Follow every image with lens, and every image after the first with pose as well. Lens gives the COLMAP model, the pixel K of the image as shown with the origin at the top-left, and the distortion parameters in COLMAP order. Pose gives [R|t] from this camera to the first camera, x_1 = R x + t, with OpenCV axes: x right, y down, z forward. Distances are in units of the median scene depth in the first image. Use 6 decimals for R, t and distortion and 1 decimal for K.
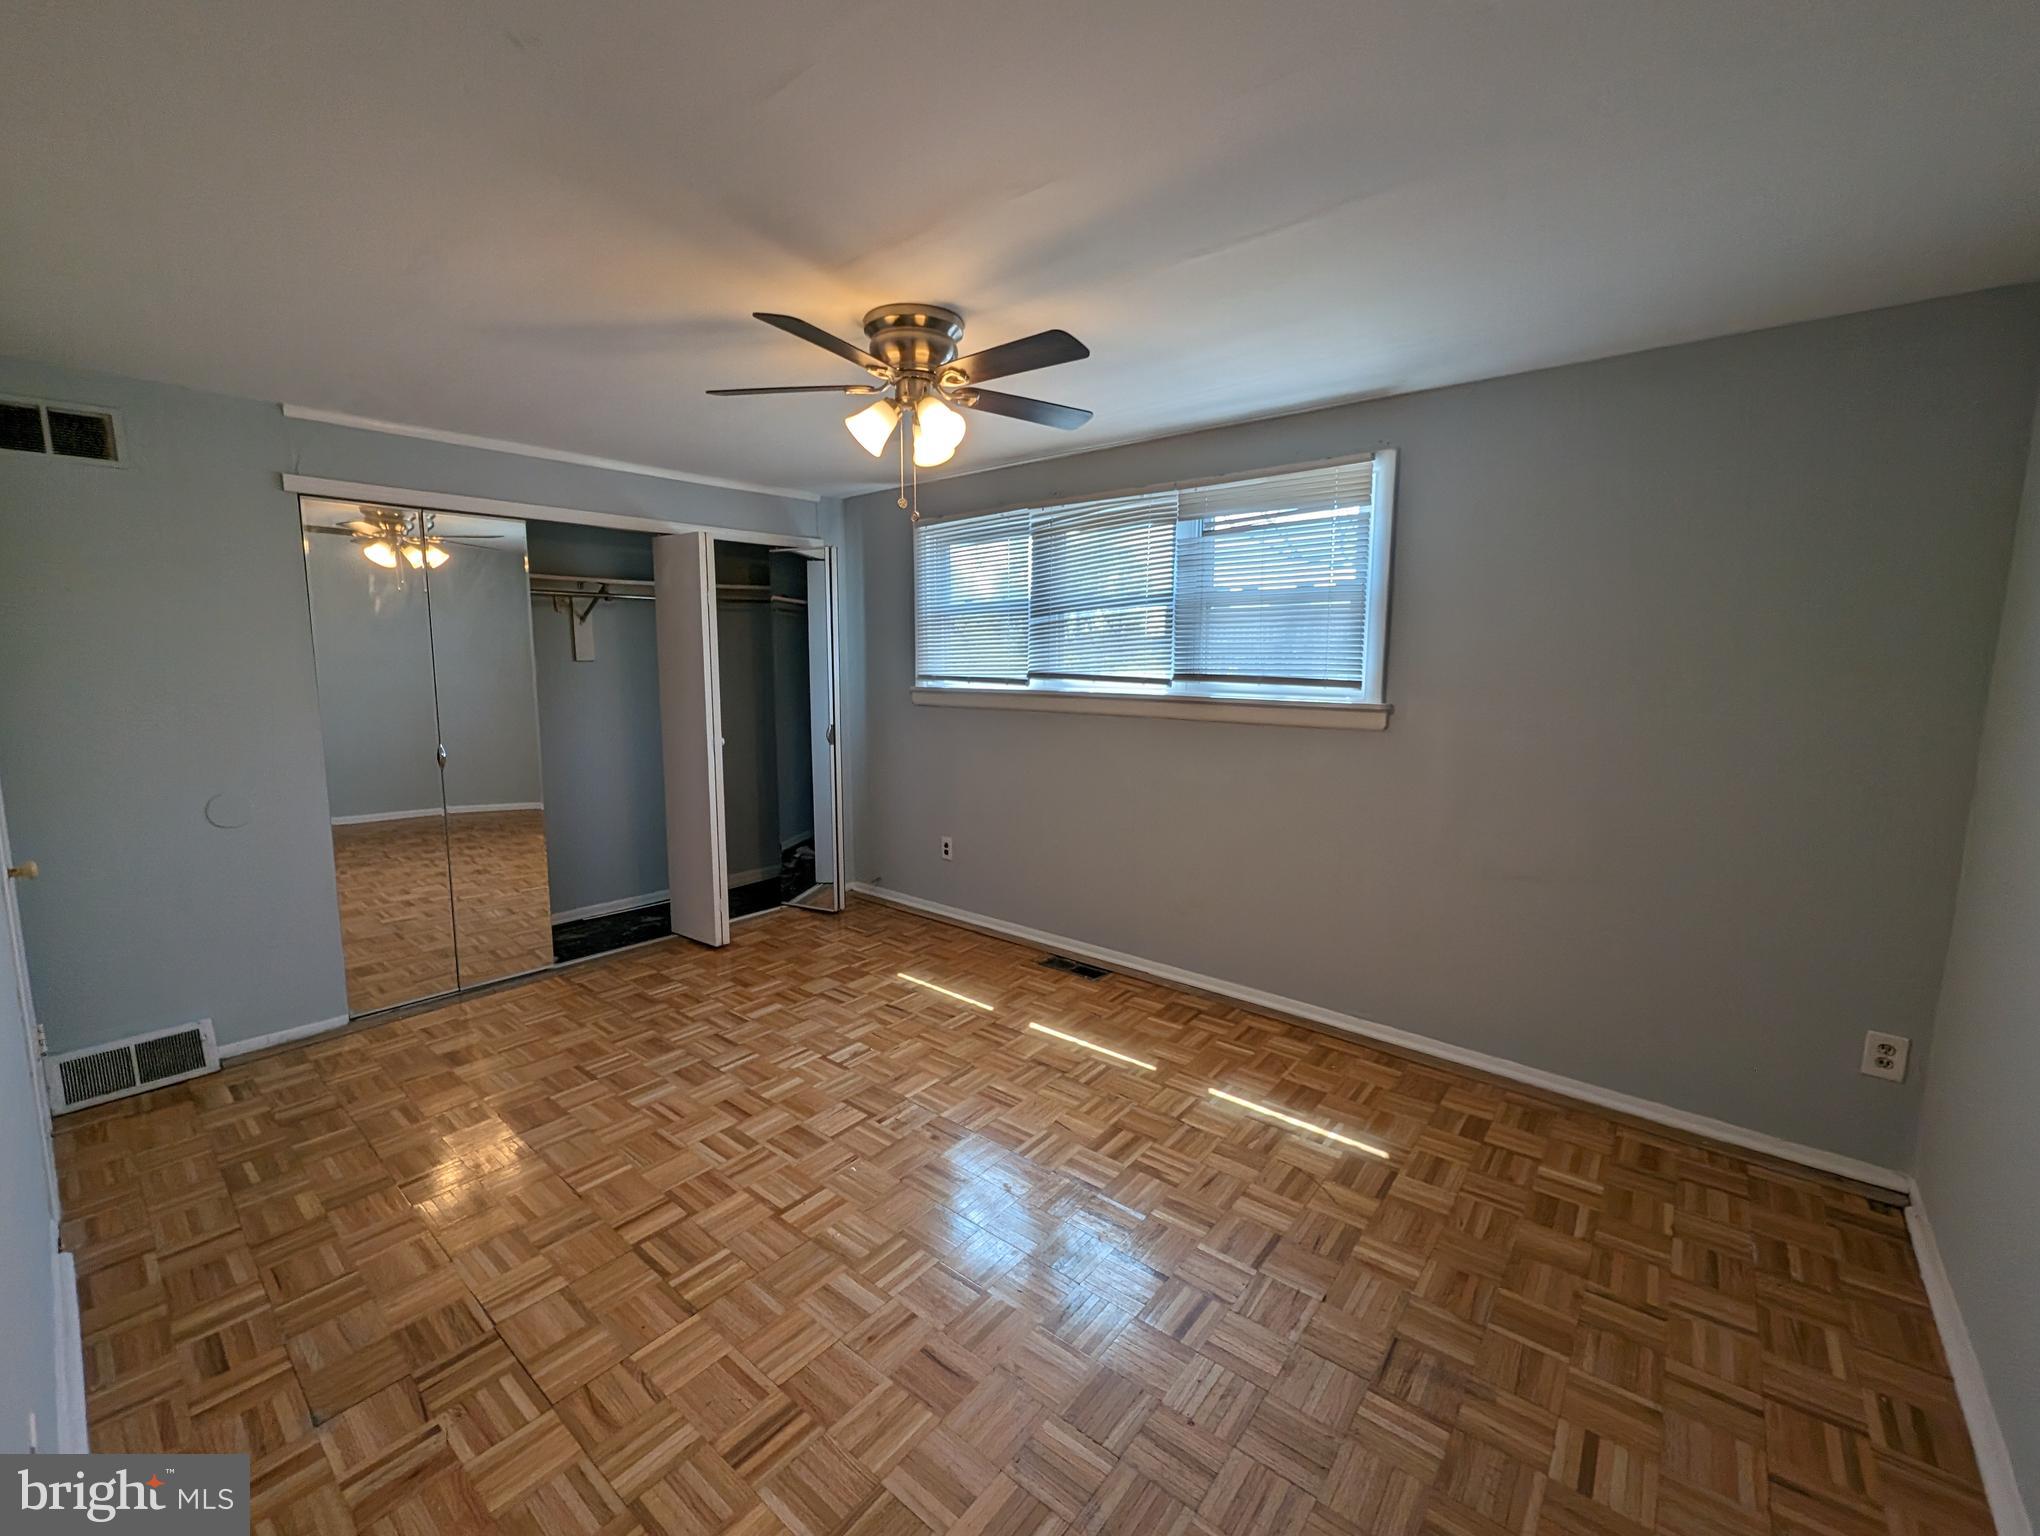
lens RADIAL K [[840.7, 0, 1017.6], [0, 840.7, 765.1], [0, 0, 1]] dist [0.000882, -0.000791]
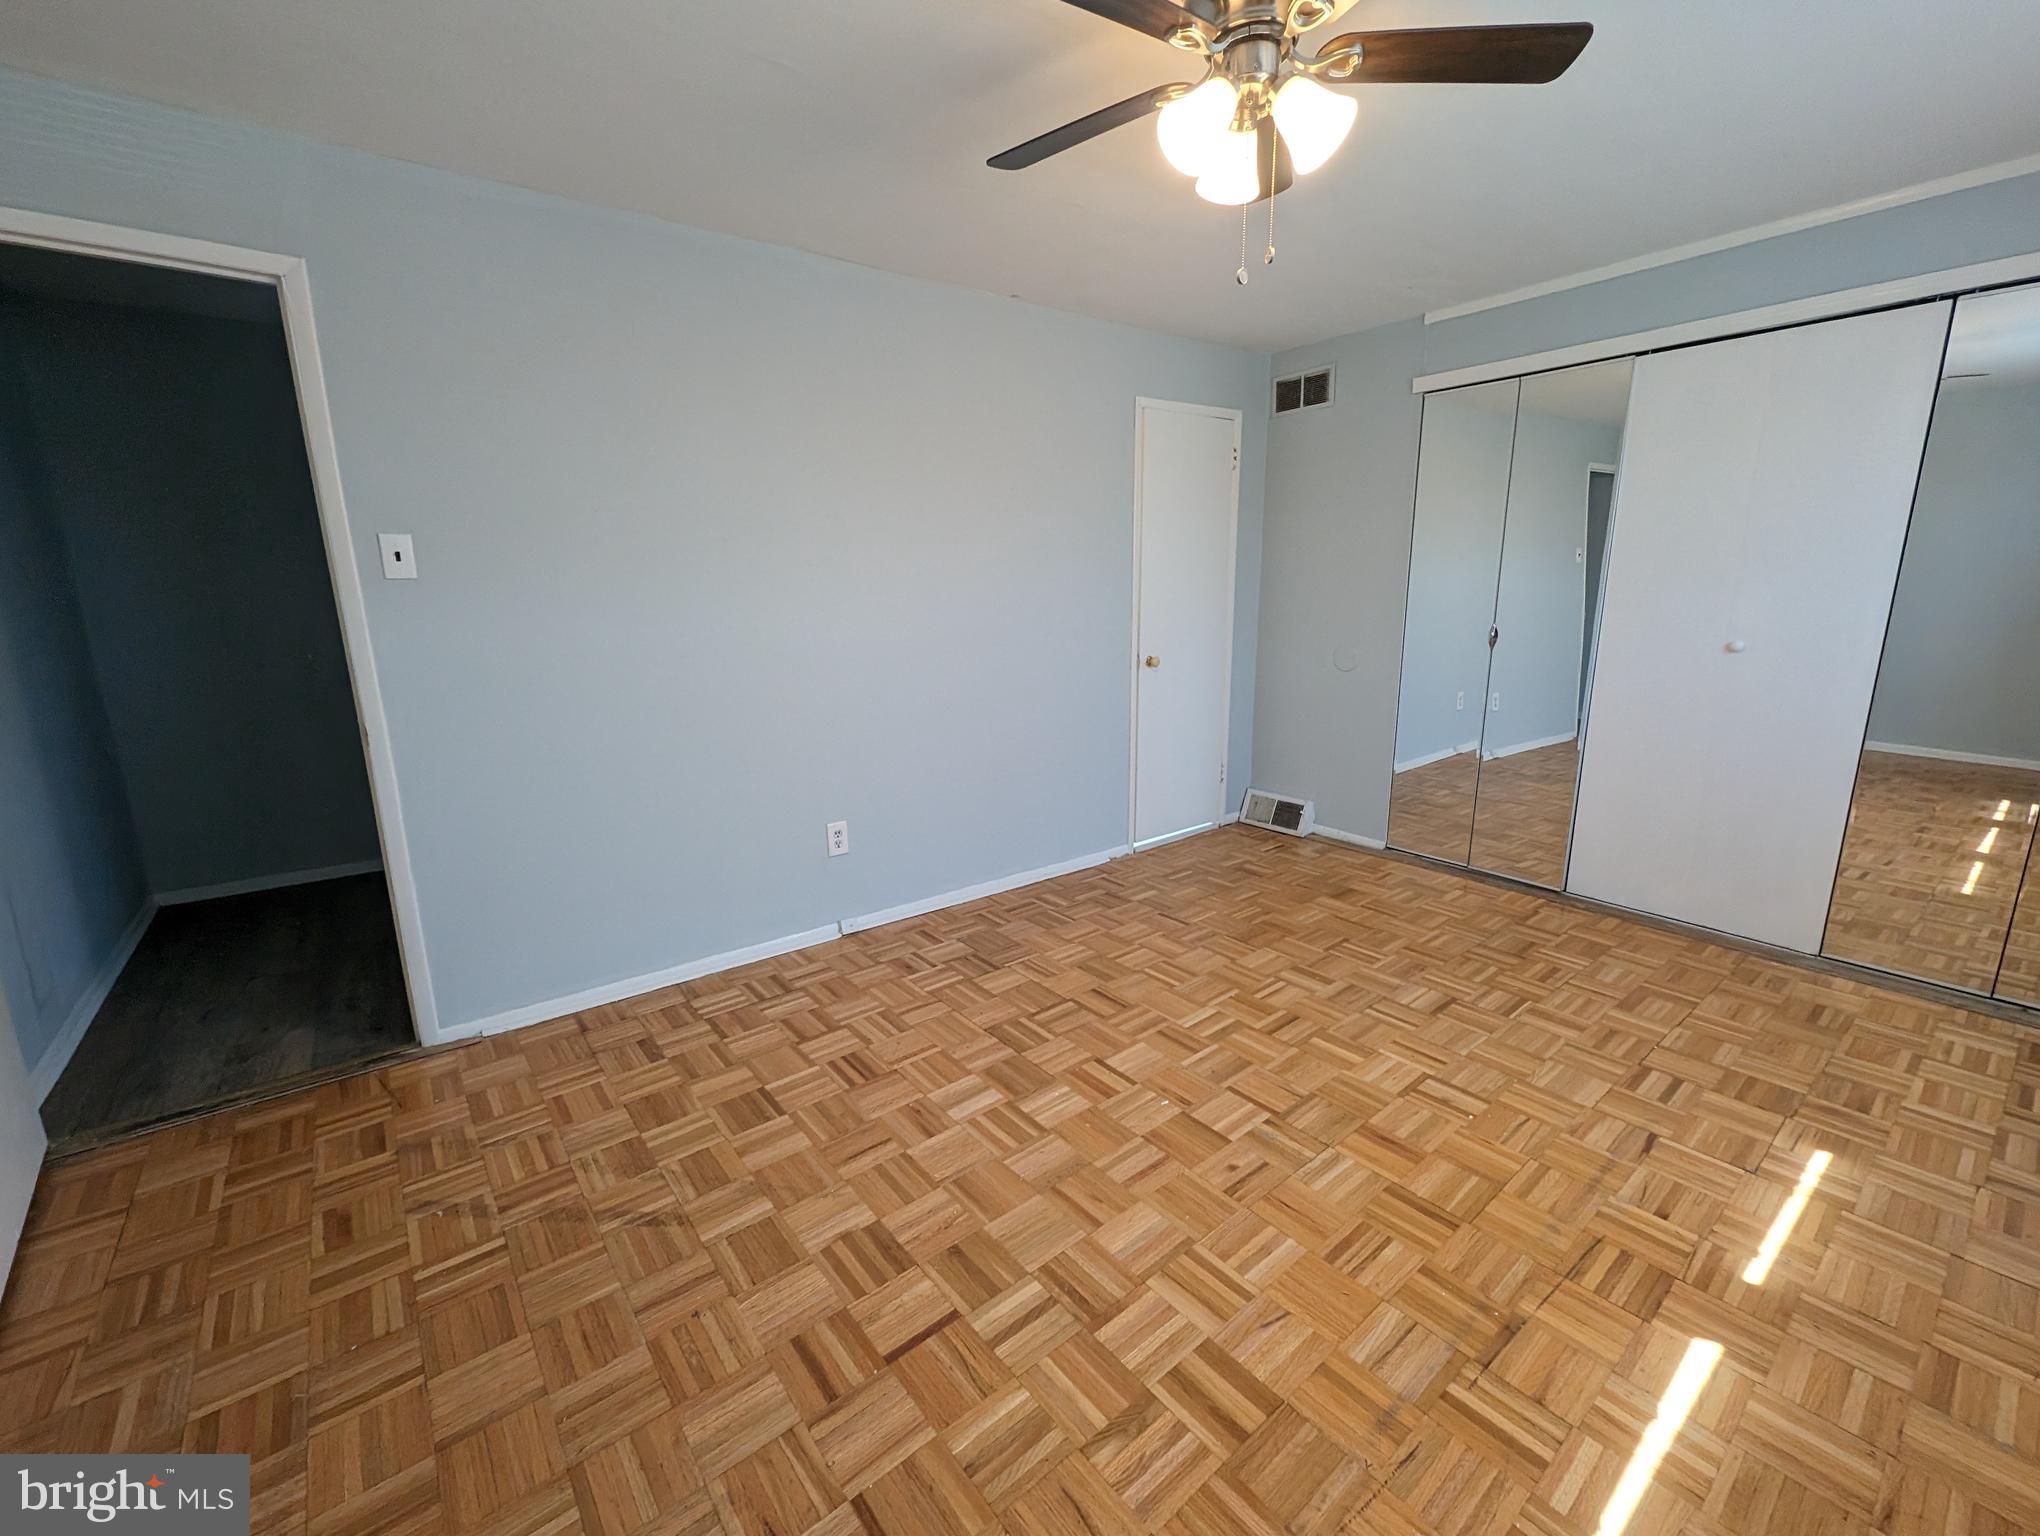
lens RADIAL K [[840.7, 0, 1023.3], [0, 840.7, 764.0], [0, 0, 1]] dist [0.000882, -0.000791]
pose [[-0.206259, 0.212933, -0.955048, 0.473135], [-0.111681, 0.964534, 0.239168, -0.044861], [0.972103, 0.155991, -0.175163, 0.747633]]
